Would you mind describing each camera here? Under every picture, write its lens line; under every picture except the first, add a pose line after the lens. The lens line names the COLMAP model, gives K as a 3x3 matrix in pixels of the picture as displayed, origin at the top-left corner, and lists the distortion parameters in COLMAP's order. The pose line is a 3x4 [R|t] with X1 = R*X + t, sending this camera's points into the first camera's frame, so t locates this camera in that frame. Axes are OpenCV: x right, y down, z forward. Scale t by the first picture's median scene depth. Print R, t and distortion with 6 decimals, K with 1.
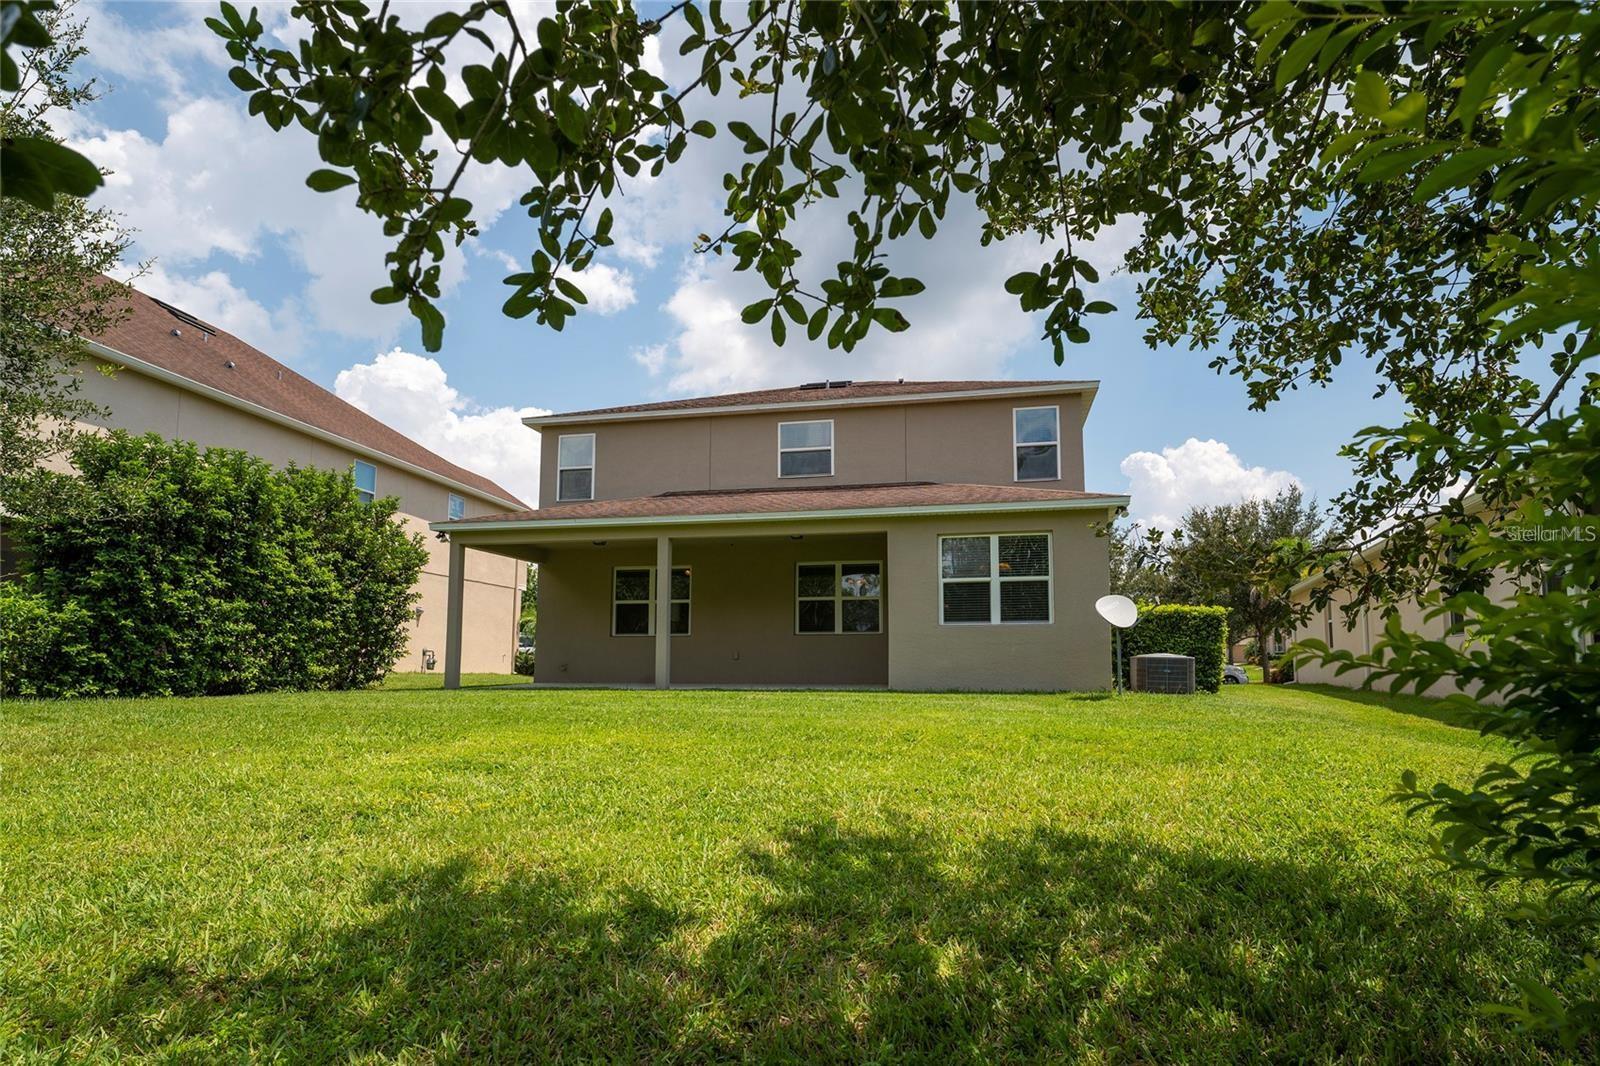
lens RADIAL K [[877.3, 0, 808.3], [0, 877.3, 541.6], [0, 0, 1]] dist [0.002182, 0.000041]
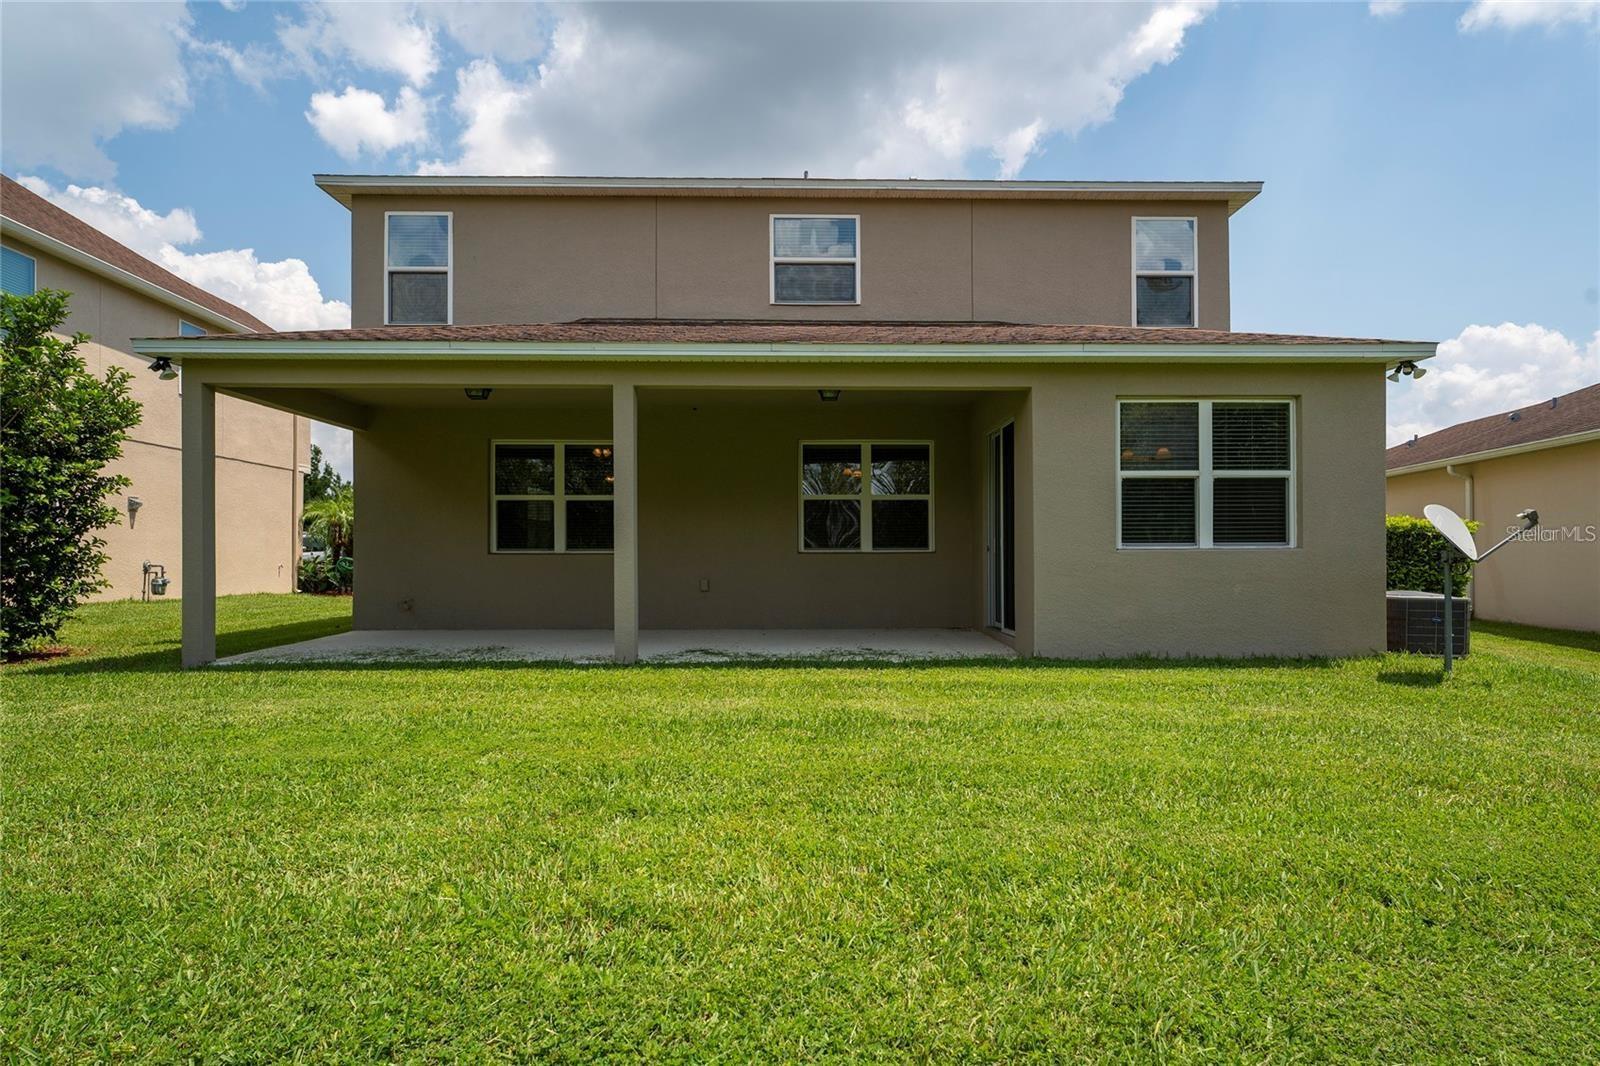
lens RADIAL K [[877.3, 0, 812.0], [0, 877.3, 534.0], [0, 0, 1]] dist [0.002182, 0.000041]
pose [[0.973640, 0.003622, 0.228063, -0.153522], [-0.030752, 0.992829, 0.115519, 0.018036], [-0.226010, -0.119487, 0.966769, 0.378196]]
